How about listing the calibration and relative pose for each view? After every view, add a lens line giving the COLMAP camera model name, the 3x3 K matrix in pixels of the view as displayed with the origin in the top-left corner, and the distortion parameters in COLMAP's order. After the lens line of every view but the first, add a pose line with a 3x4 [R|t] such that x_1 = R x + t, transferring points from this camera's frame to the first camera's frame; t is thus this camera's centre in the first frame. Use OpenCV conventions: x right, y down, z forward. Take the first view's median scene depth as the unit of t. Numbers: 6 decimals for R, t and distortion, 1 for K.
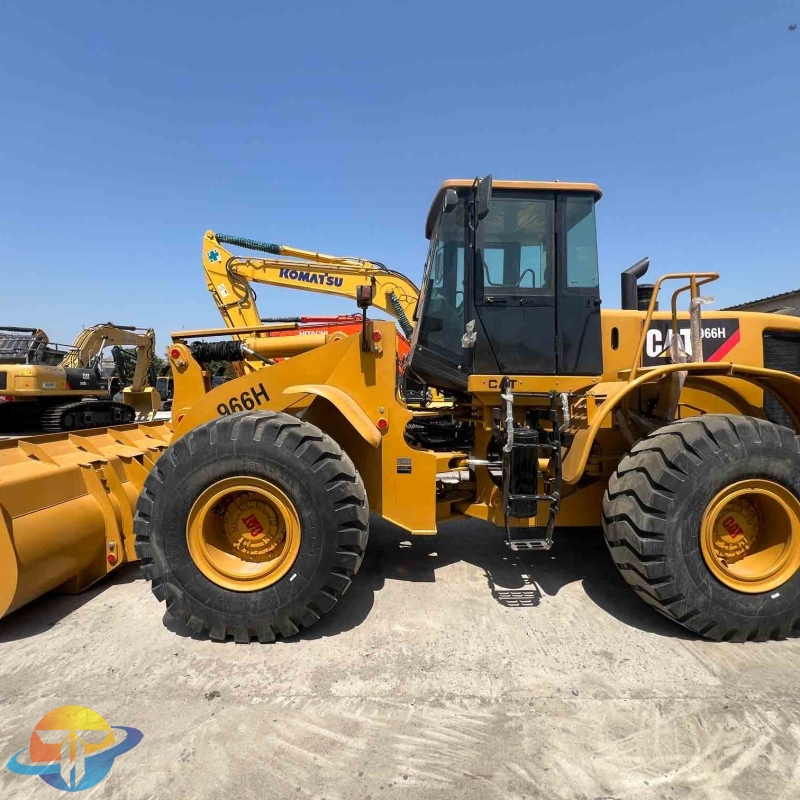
lens RADIAL K [[429.1, 0, 400.1], [0, 429.1, 396.2], [0, 0, 1]] dist [-0.002468, 0.000716]
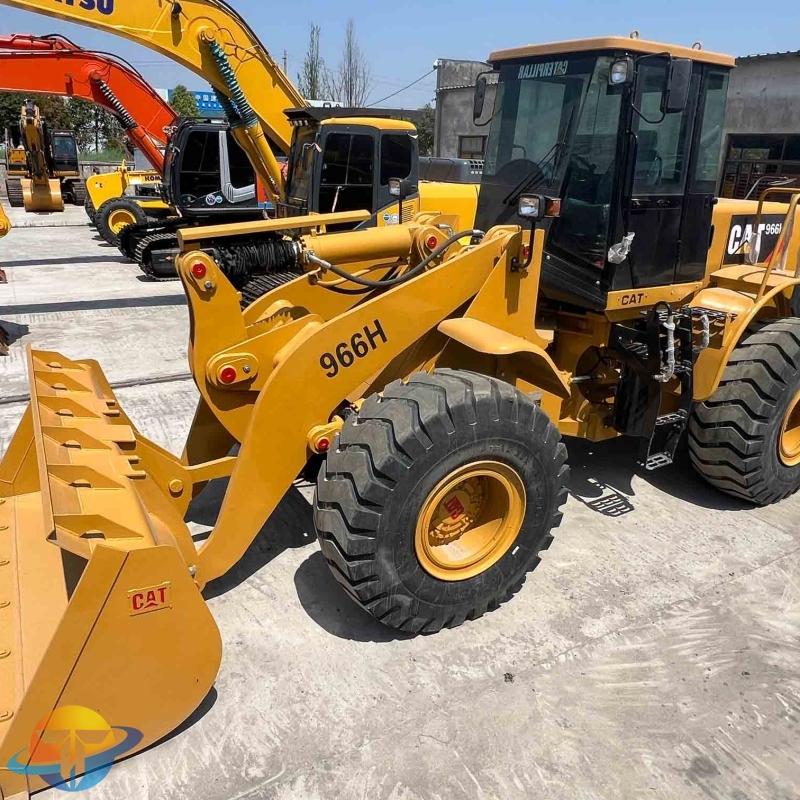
lens RADIAL K [[674.7, 0, 400.0], [0, 674.7, 400.0], [0, 0, 1]] dist [-0.005110, 0.006329]
pose [[0.865162, -0.154770, 0.477013, -0.919553], [-0.020420, 0.939525, 0.341871, -0.312953], [-0.501077, -0.305514, 0.809681, 0.034030]]
